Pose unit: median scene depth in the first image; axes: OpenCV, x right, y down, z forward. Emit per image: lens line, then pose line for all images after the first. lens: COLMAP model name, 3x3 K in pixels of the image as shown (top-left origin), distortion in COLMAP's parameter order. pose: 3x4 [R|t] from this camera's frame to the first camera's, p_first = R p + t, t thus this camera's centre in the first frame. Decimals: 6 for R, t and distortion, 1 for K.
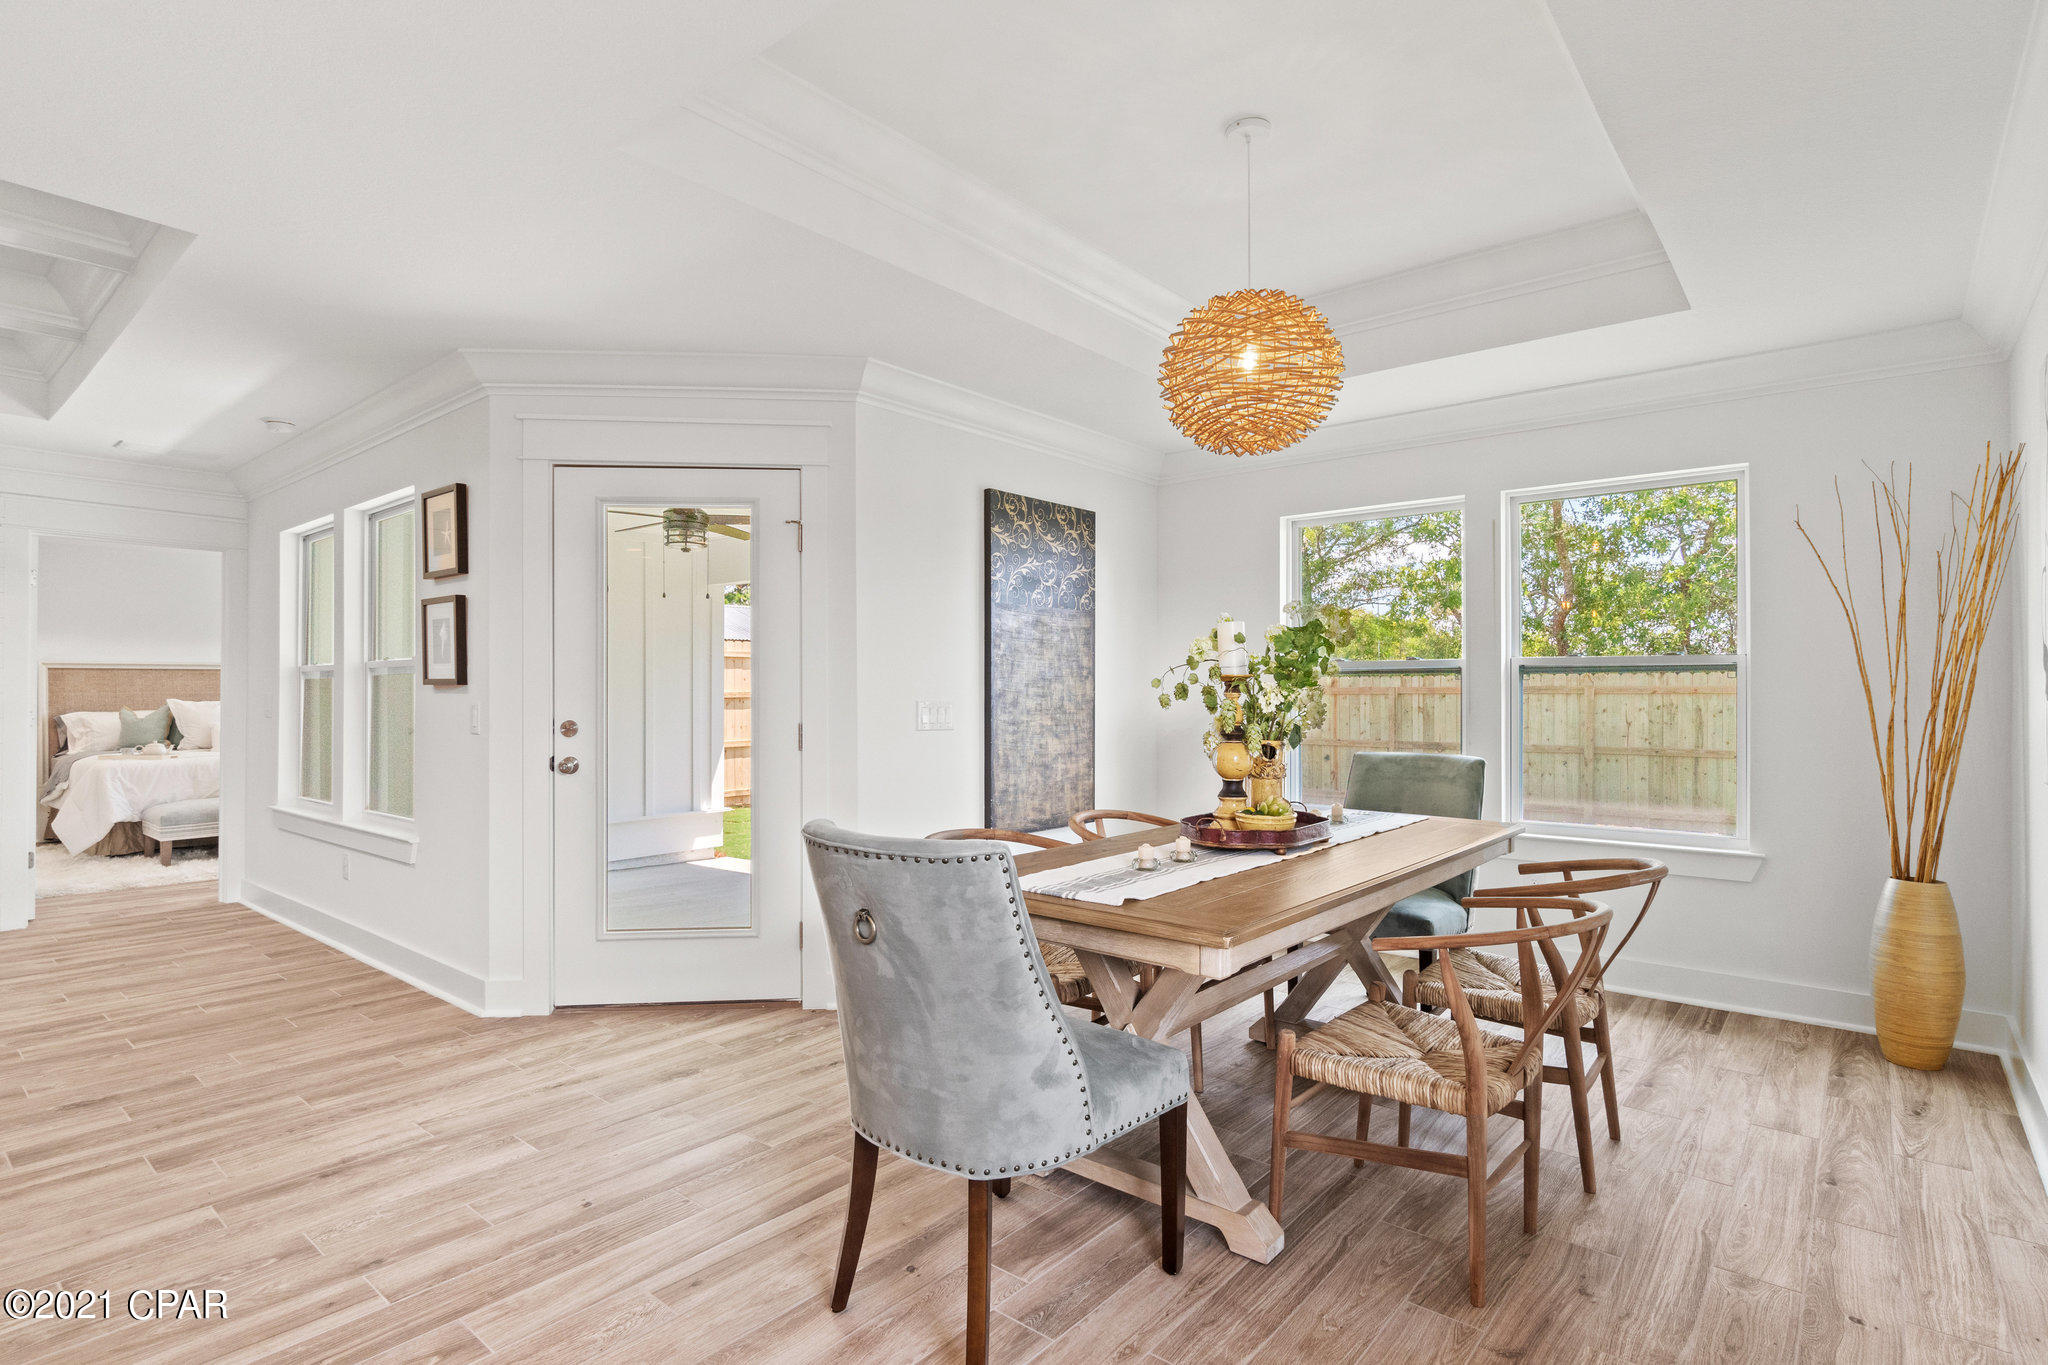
lens RADIAL K [[1022.0, 0, 1024.9], [0, 1022.0, 693.8], [0, 0, 1]] dist [0.001188, 0.001510]
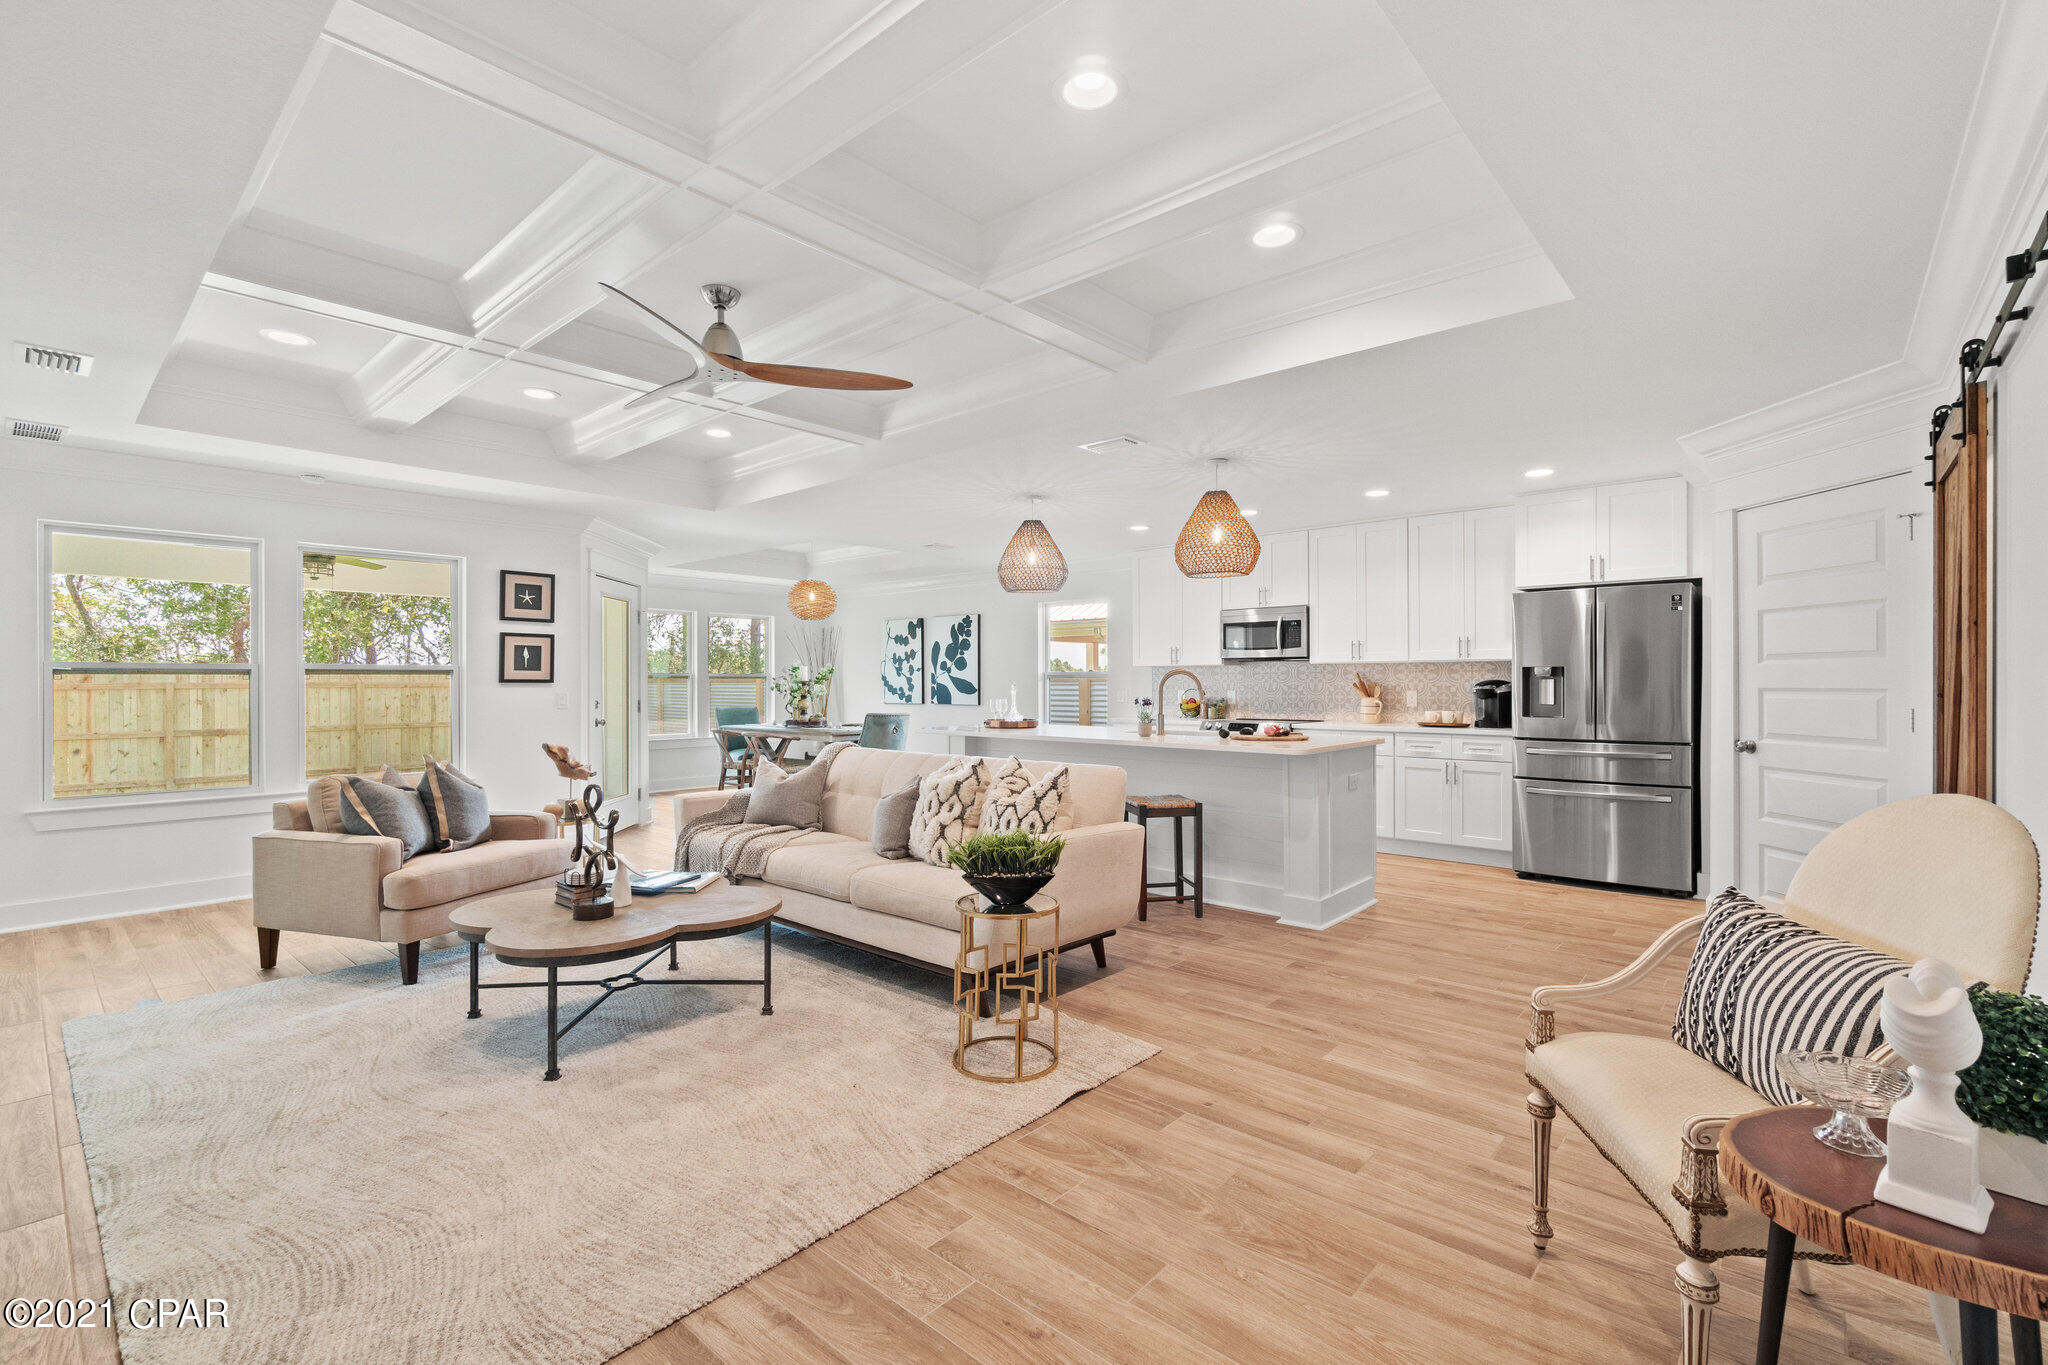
lens RADIAL K [[882.2, 0, 1041.3], [0, 882.2, 681.5], [0, 0, 1]] dist [-0.002491, -0.000024]
pose [[0.016727, 0.002312, 0.999857, -1.647019], [0.005102, 0.999984, -0.002398, -0.002154], [-0.999847, 0.005141, 0.016715, 0.068035]]
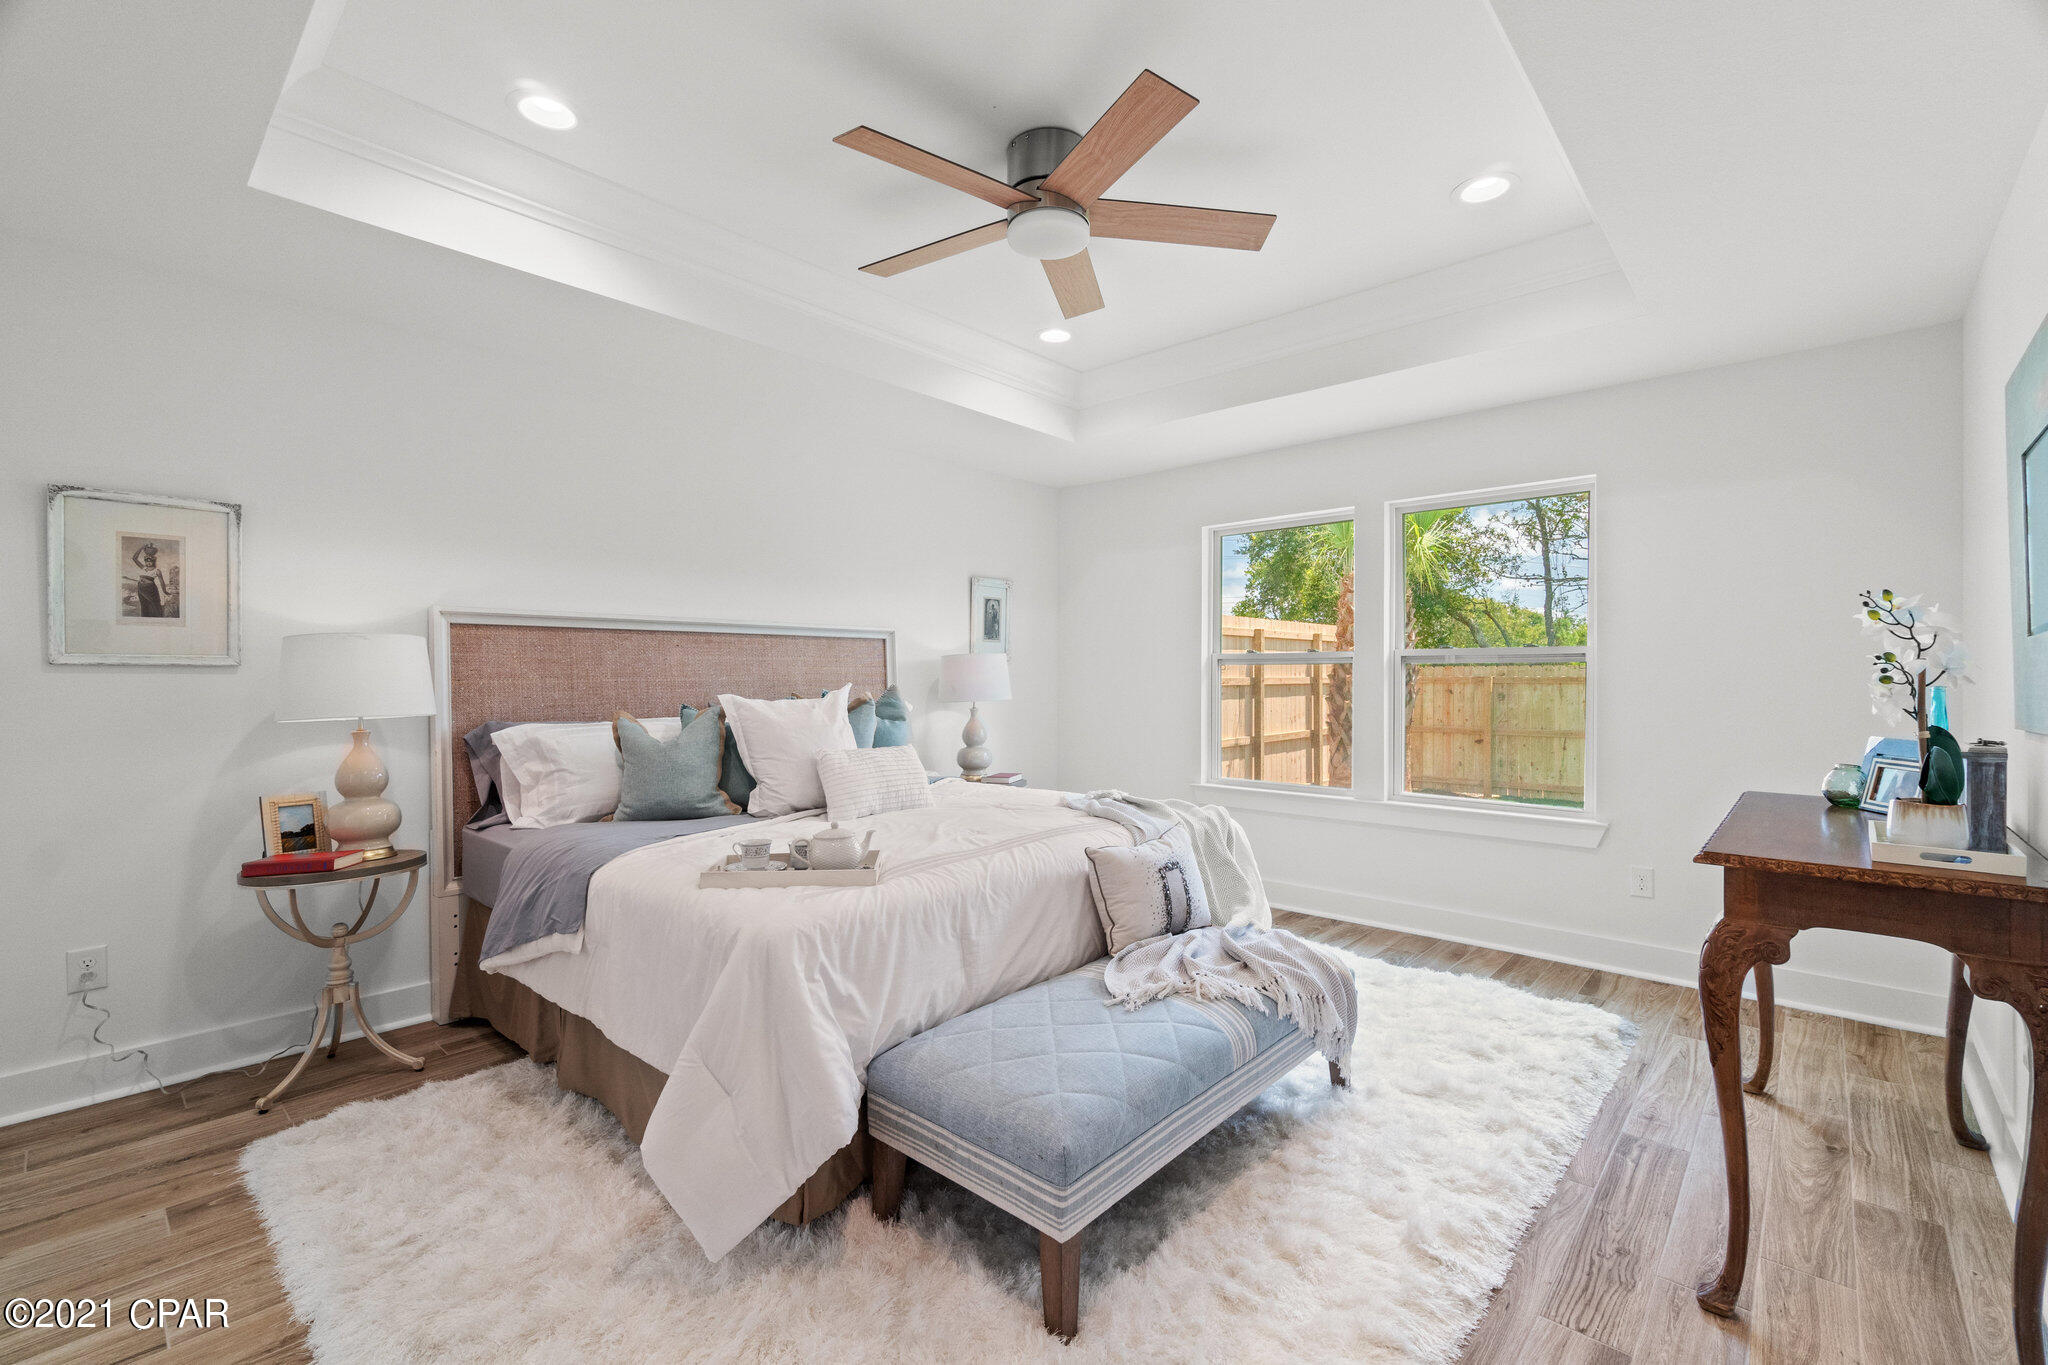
lens RADIAL K [[882.2, 0, 1033.1], [0, 882.2, 674.7], [0, 0, 1]] dist [-0.002491, -0.000024]
pose [[0.999446, 0.003595, -0.033095, -1.116621], [-0.003453, 0.999985, 0.004320, -0.008407], [0.033110, -0.004203, 0.999443, 1.016415]]
